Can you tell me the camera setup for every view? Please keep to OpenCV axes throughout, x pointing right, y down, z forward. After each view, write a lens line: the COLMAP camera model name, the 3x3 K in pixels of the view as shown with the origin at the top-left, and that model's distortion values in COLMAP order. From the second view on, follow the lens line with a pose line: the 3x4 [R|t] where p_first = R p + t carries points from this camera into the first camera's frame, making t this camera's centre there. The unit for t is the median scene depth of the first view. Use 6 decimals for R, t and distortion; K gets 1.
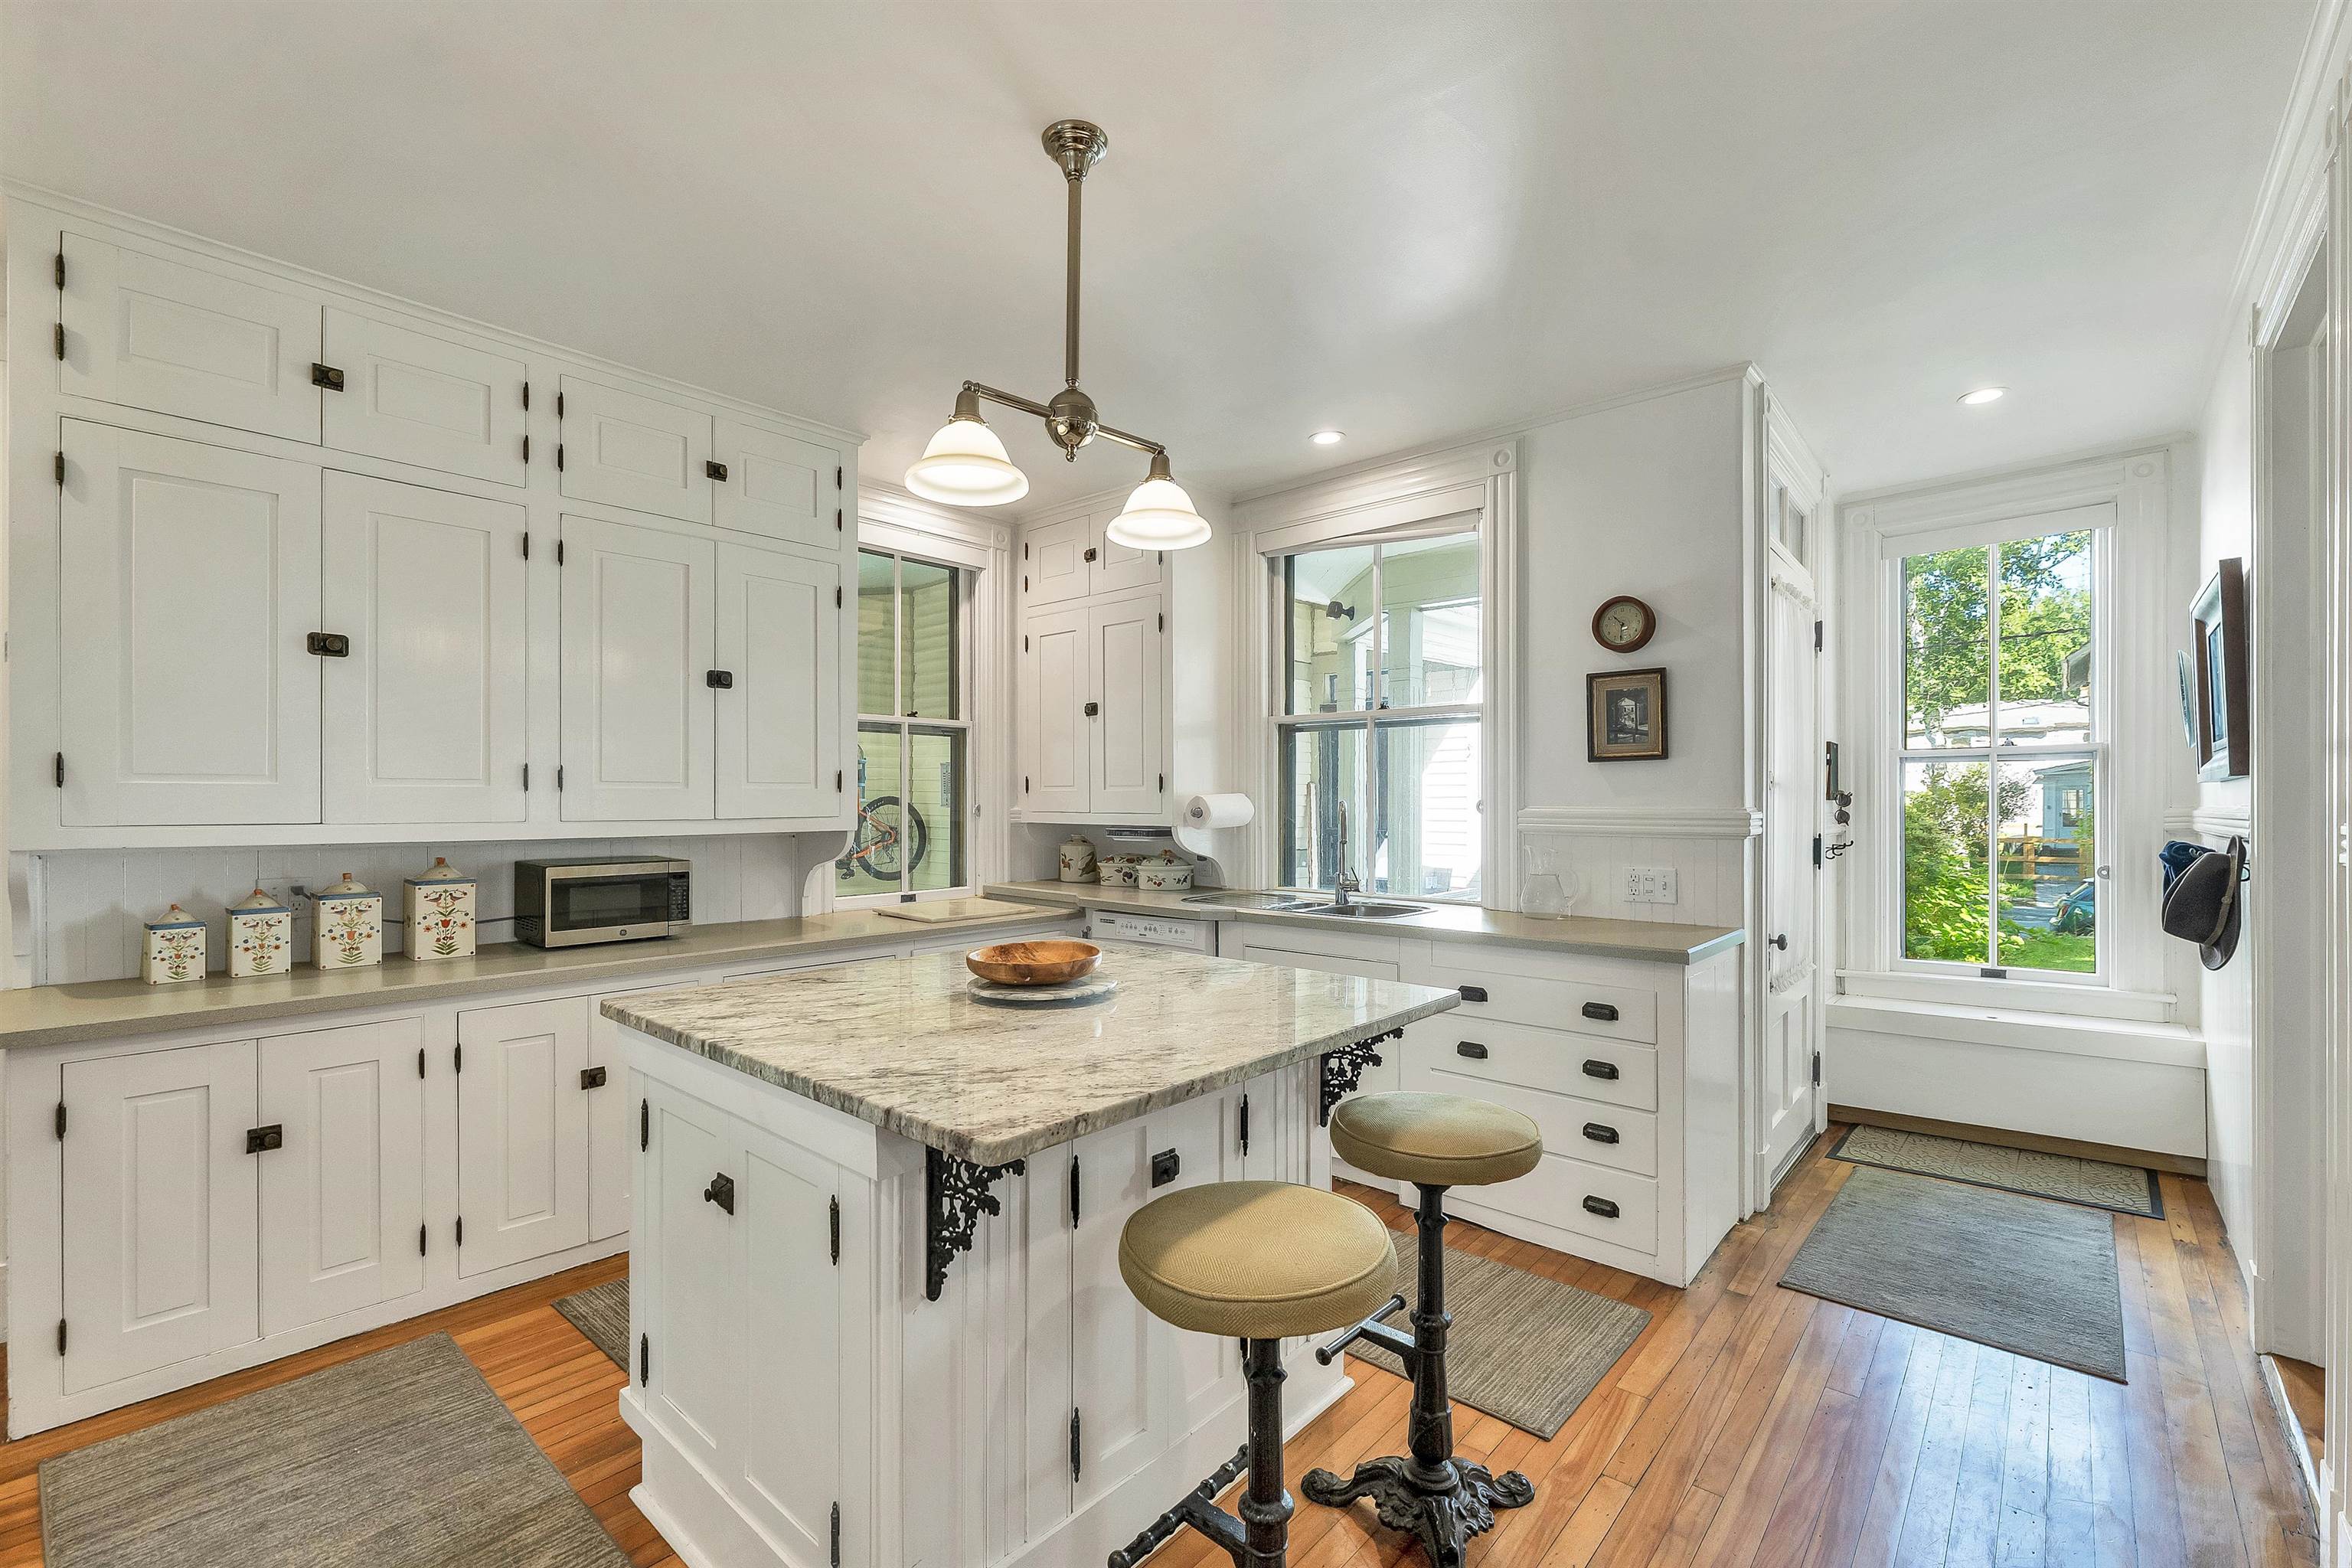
lens RADIAL K [[1022.0, 0, 1133.5], [0, 1022.0, 798.5], [0, 0, 1]] dist [-0.005881, -0.001128]
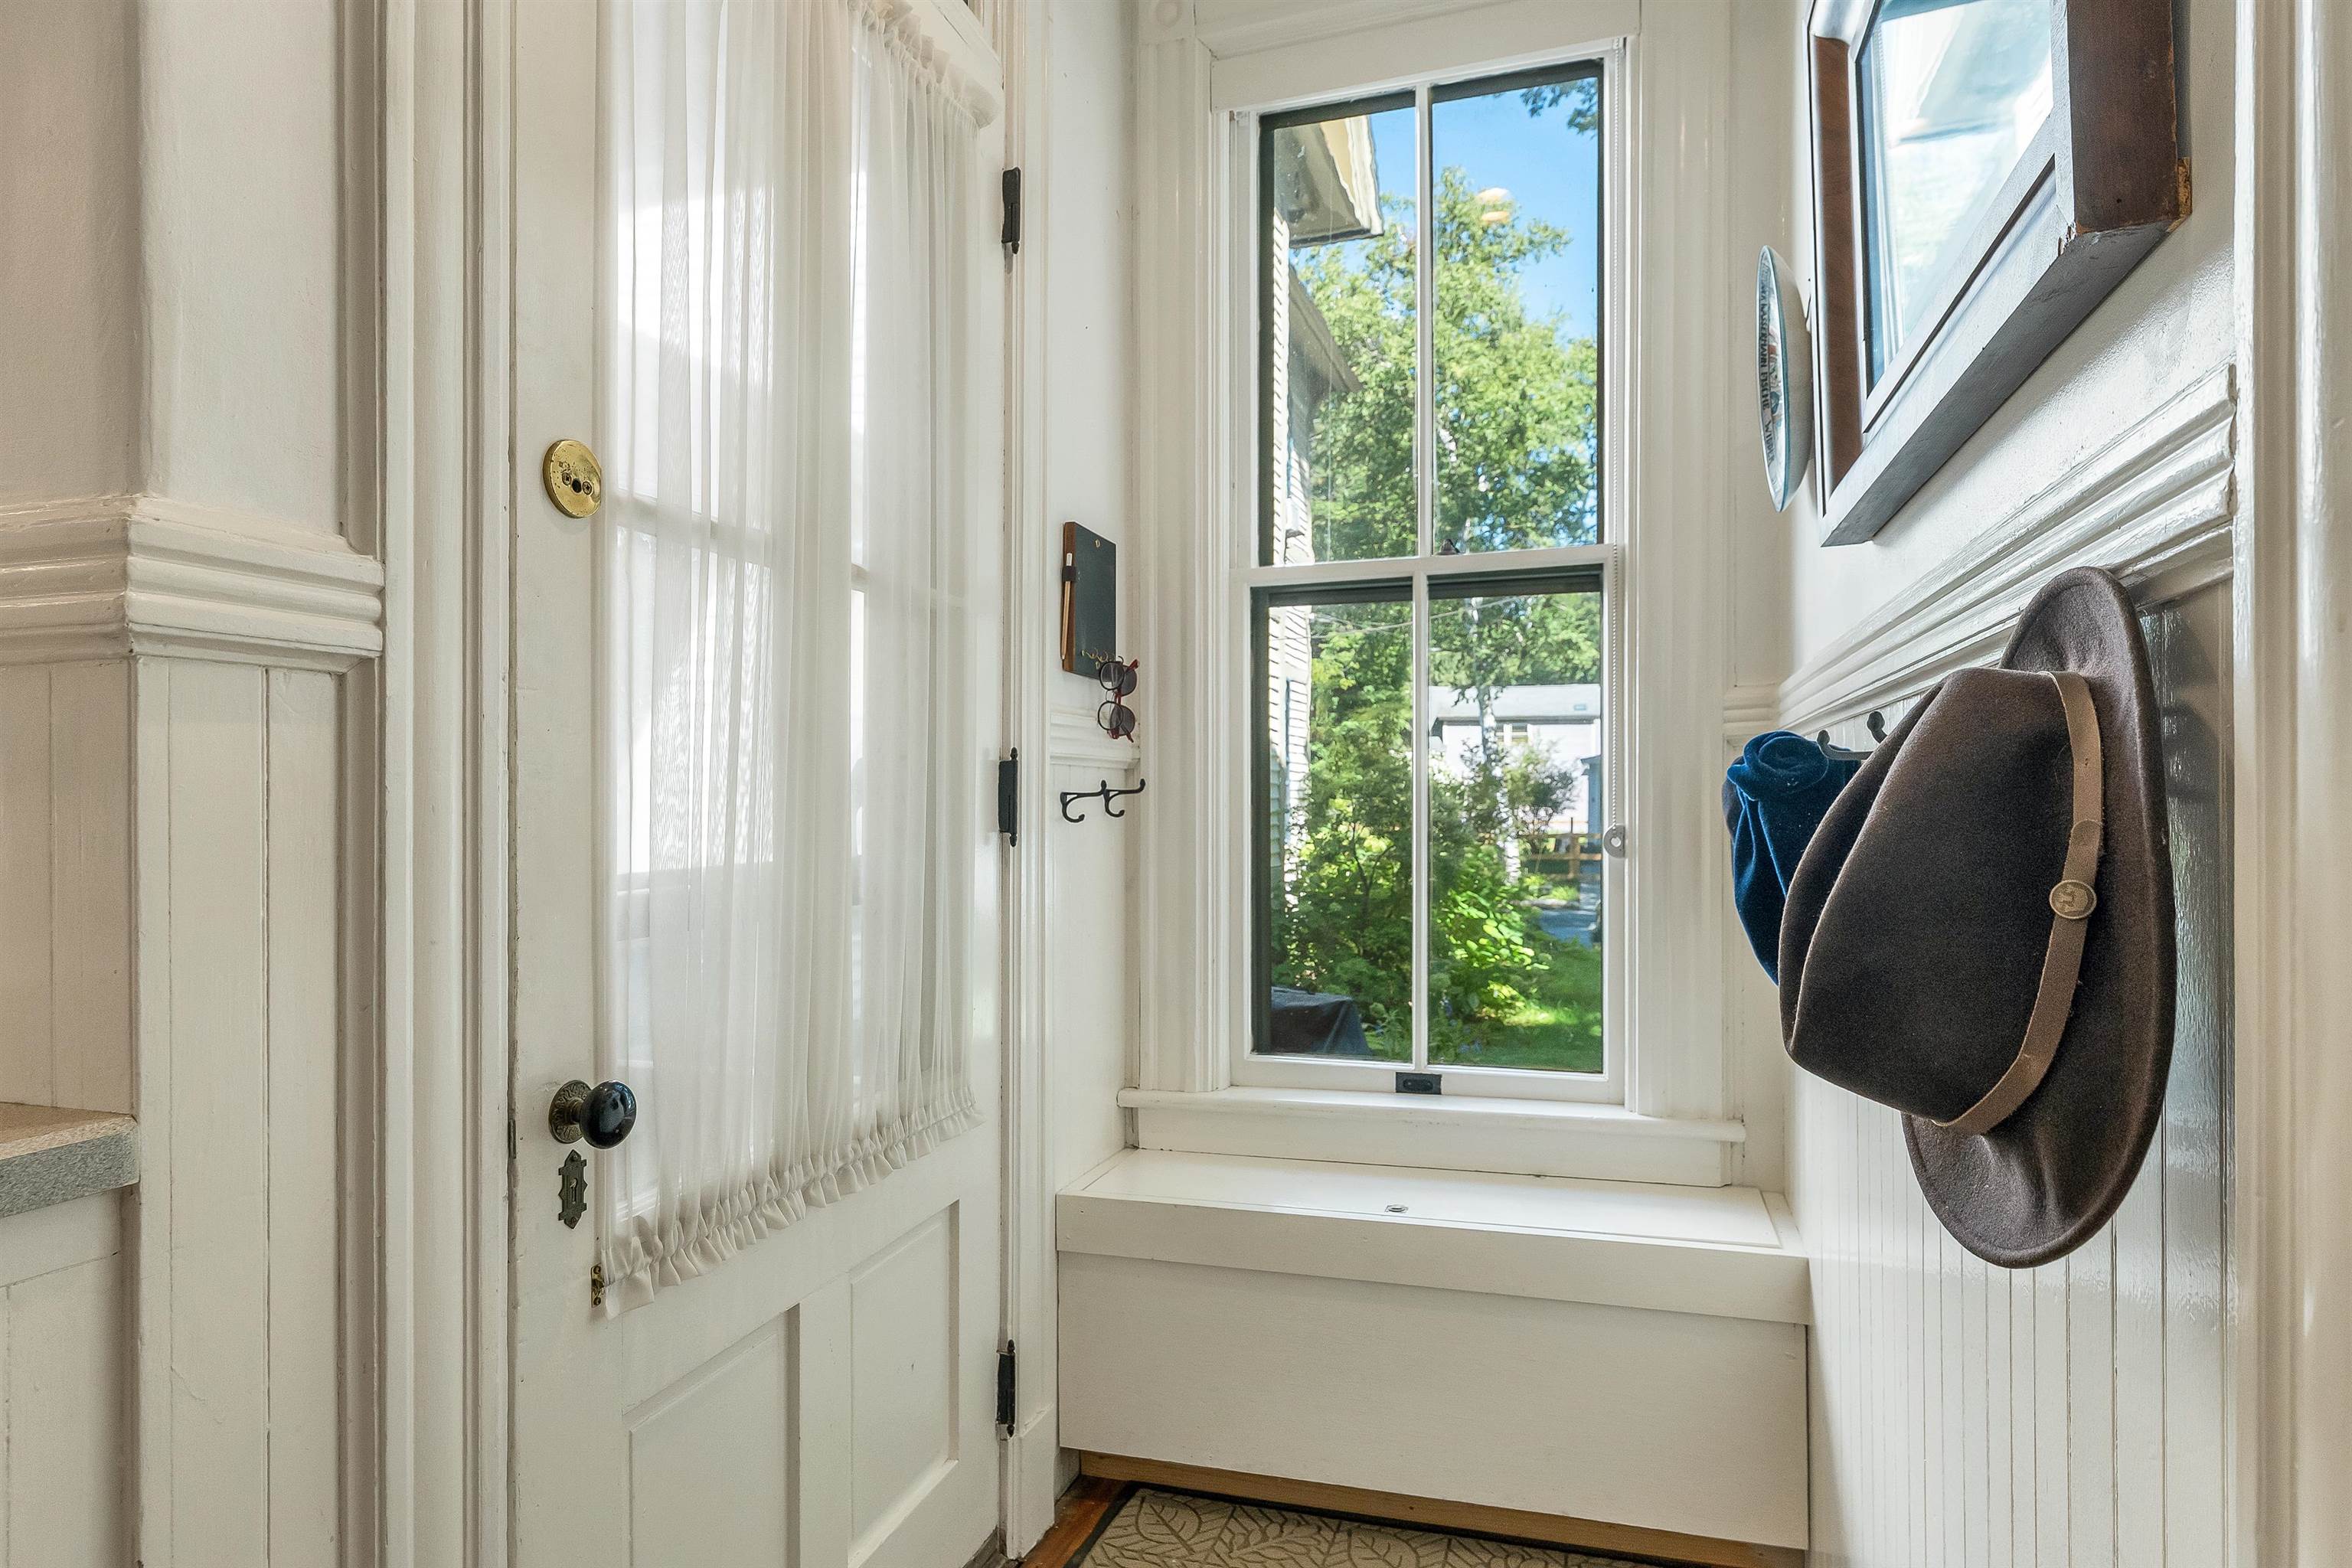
lens RADIAL K [[1362.6, 0, 1173.9], [0, 1362.6, 795.0], [0, 0, 1]] dist [-0.011772, 0.000942]
pose [[0.908510, 0.001667, 0.417860, 0.495042], [-0.001392, 0.999999, -0.000965, 0.049065], [-0.417861, 0.000295, 0.908511, 0.503635]]
